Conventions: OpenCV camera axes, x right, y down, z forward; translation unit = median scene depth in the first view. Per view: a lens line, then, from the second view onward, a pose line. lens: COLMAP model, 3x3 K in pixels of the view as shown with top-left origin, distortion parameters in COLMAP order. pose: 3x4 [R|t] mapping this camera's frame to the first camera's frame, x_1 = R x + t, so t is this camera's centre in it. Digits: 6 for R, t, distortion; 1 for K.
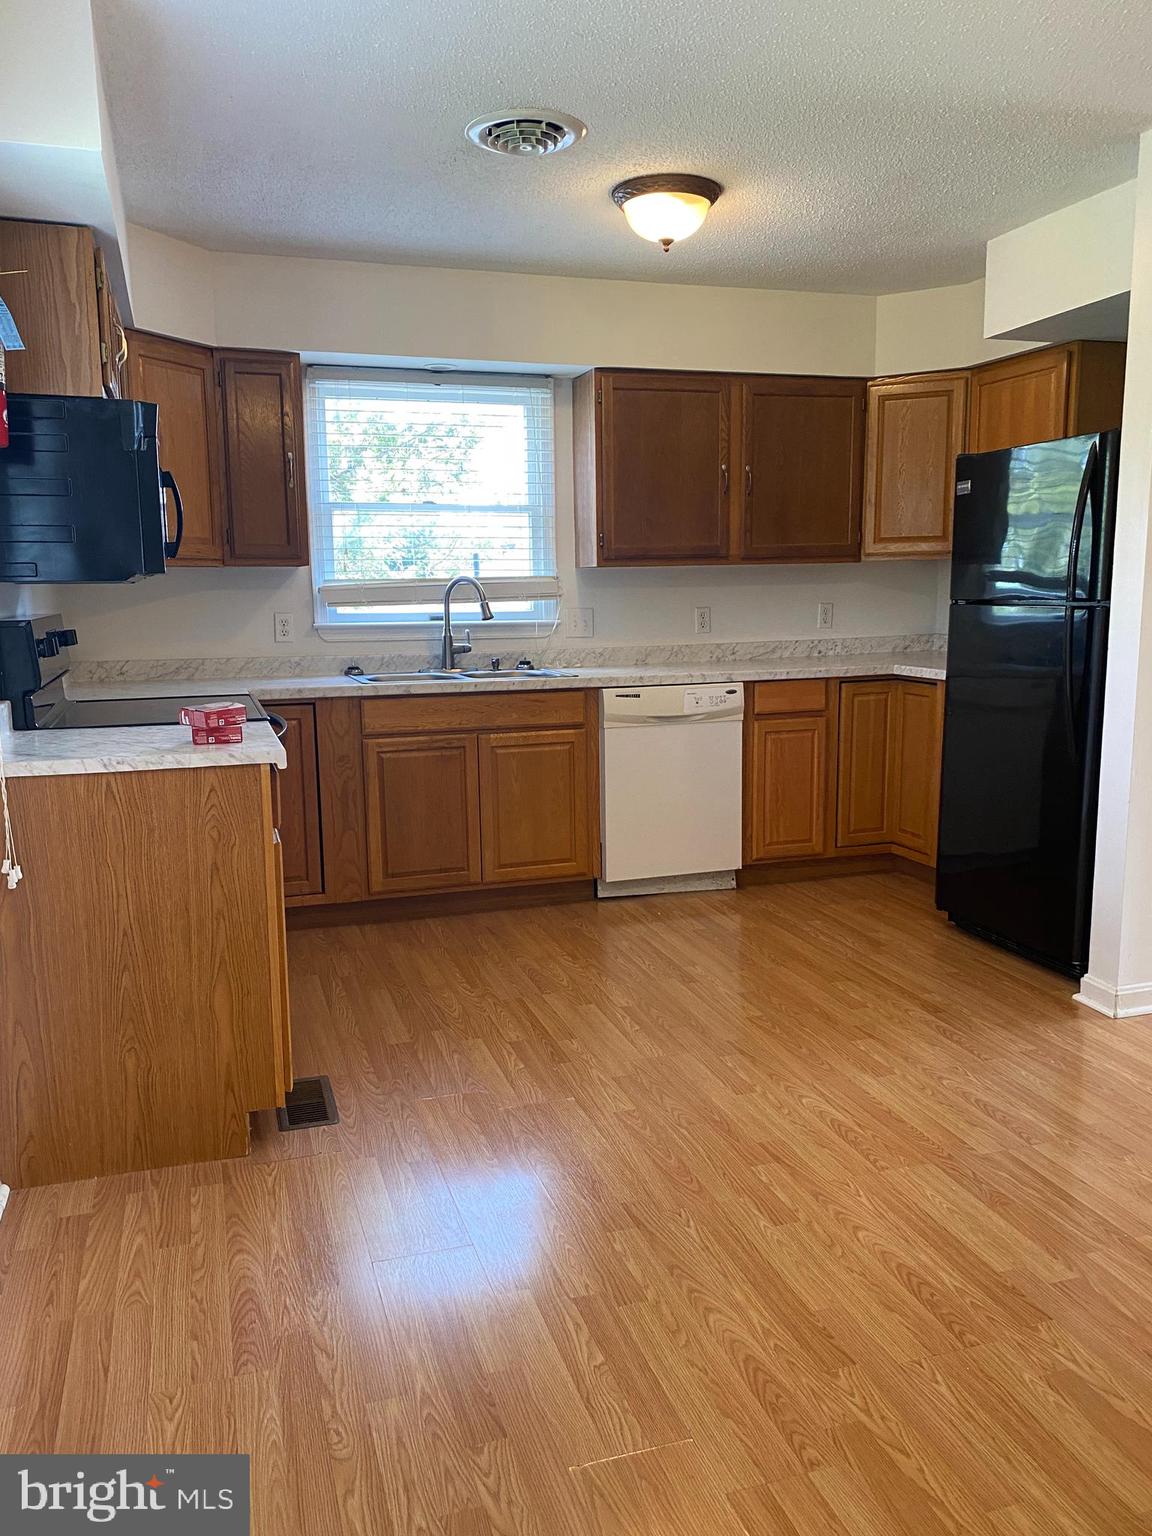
lens RADIAL K [[1154.9, 0, 575.8], [0, 1154.9, 797.3], [0, 0, 1]] dist [-0.005599, -0.002330]
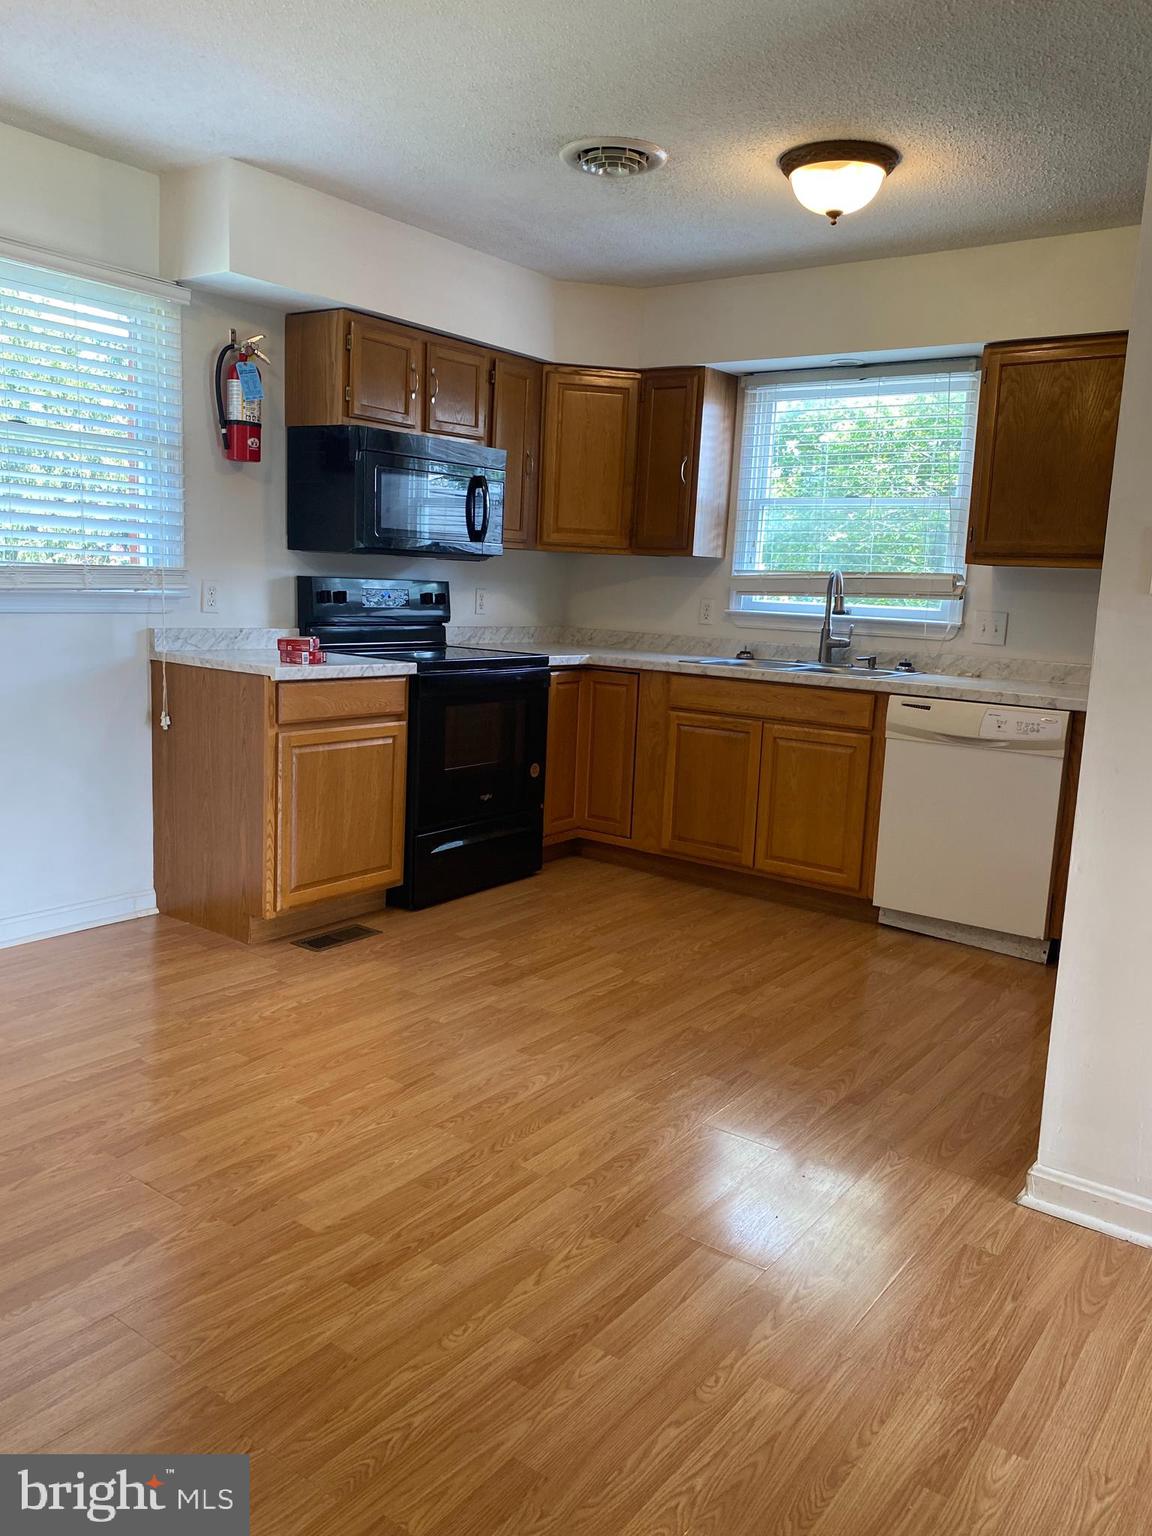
lens RADIAL K [[1172.1, 0, 575.7], [0, 1172.1, 775.0], [0, 0, 1]] dist [0.047519, -0.086537]
pose [[0.576951, 0.170980, -0.798682, 0.633435], [-0.199395, 0.977743, 0.065275, -0.042235], [0.792066, 0.121593, 0.598202, 0.246138]]
